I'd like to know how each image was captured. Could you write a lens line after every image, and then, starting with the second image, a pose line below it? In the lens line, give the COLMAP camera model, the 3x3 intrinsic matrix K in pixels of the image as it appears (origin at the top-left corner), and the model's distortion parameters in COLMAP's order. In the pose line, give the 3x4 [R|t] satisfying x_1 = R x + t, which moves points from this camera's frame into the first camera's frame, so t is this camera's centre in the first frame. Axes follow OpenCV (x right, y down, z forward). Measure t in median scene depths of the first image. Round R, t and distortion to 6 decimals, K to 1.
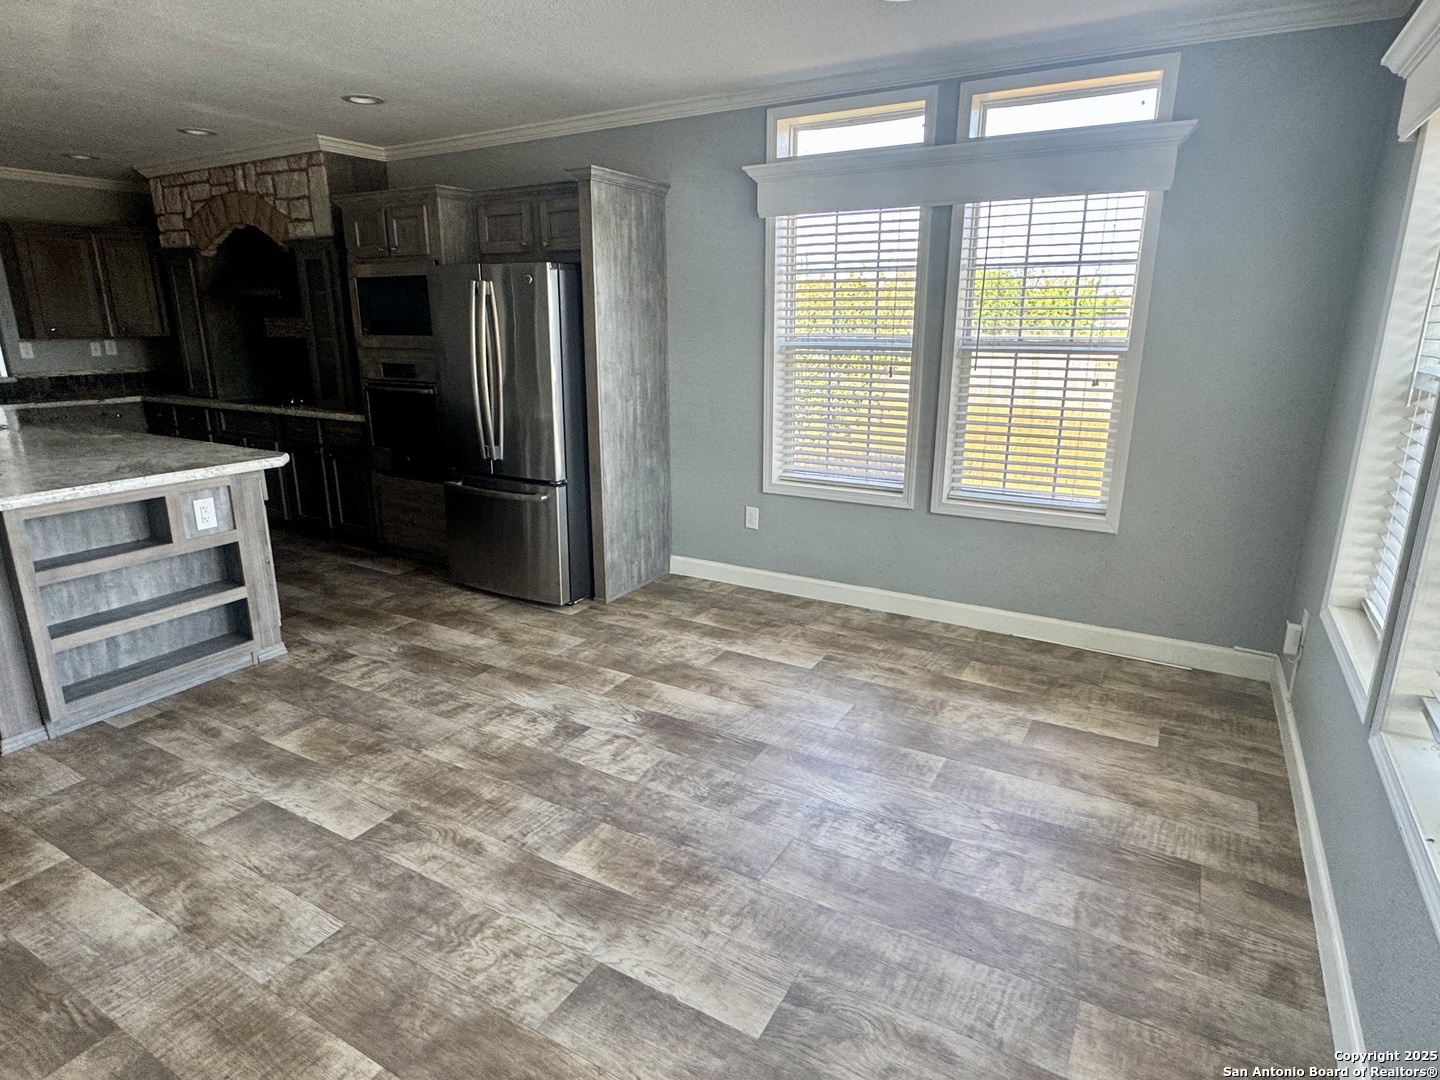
lens RADIAL K [[815.6, 0, 720.0], [0, 815.6, 540.0], [0, 0, 1]] dist [-0.012594, -0.000765]
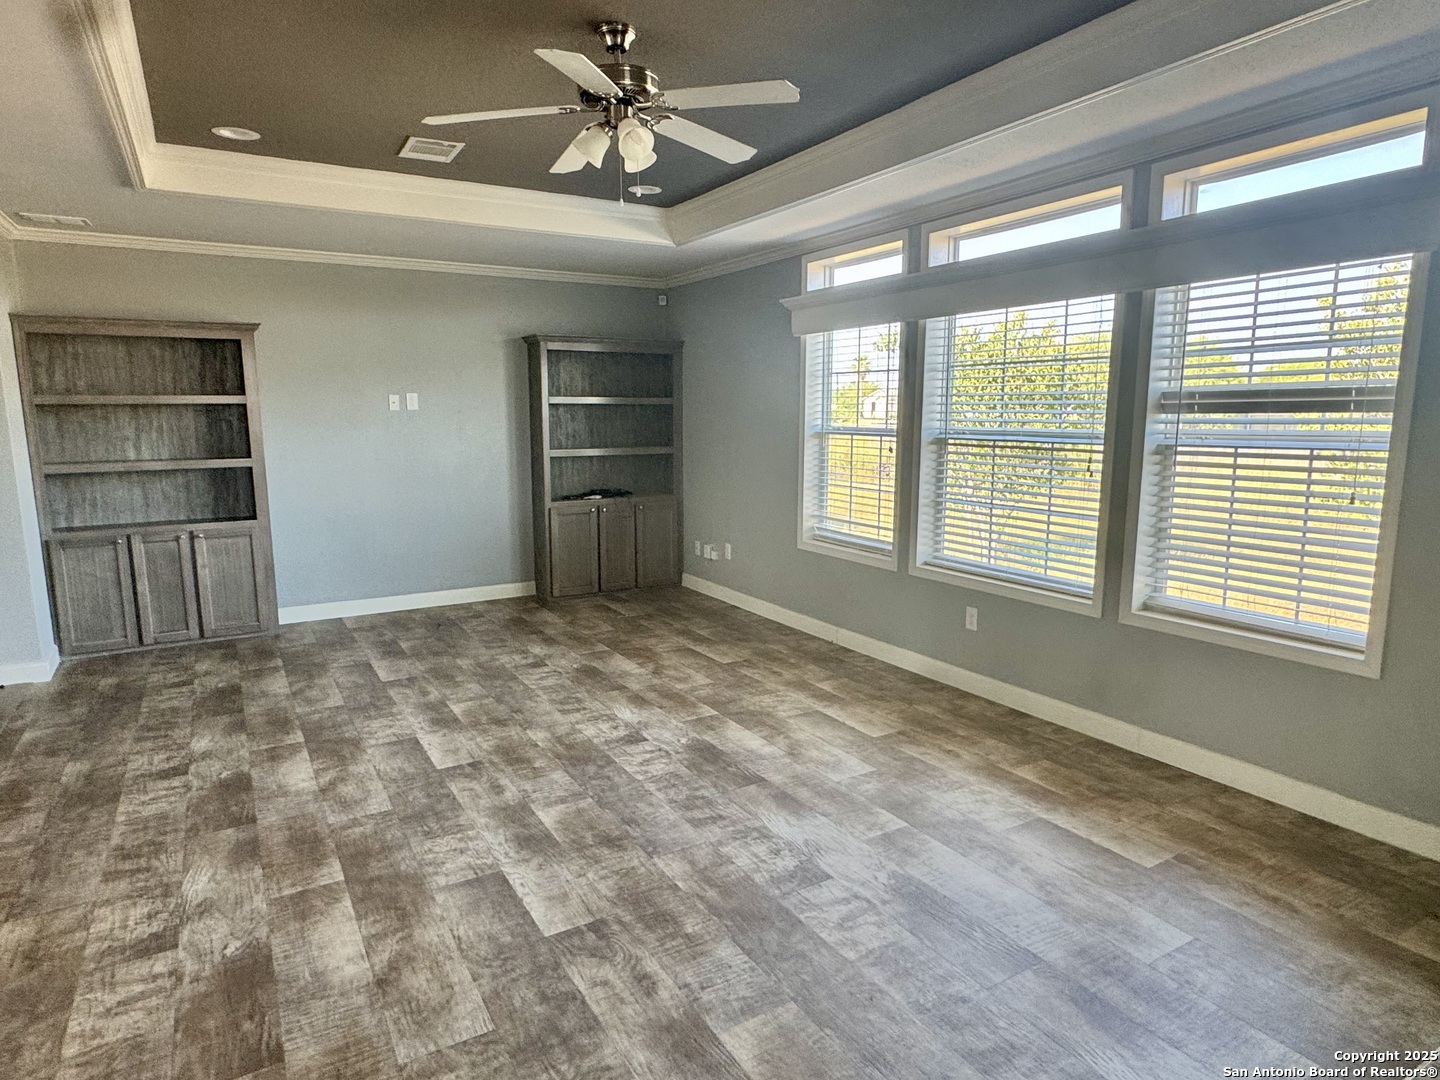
lens RADIAL K [[850.7, 0, 720.0], [0, 850.7, 540.0], [0, 0, 1]] dist [-0.007611, 0.000213]
pose [[0.873613, 0.068965, -0.481709, 0.140639], [-0.124040, 0.988767, -0.083395, -0.030621], [0.470546, 0.132606, 0.872354, 0.114169]]
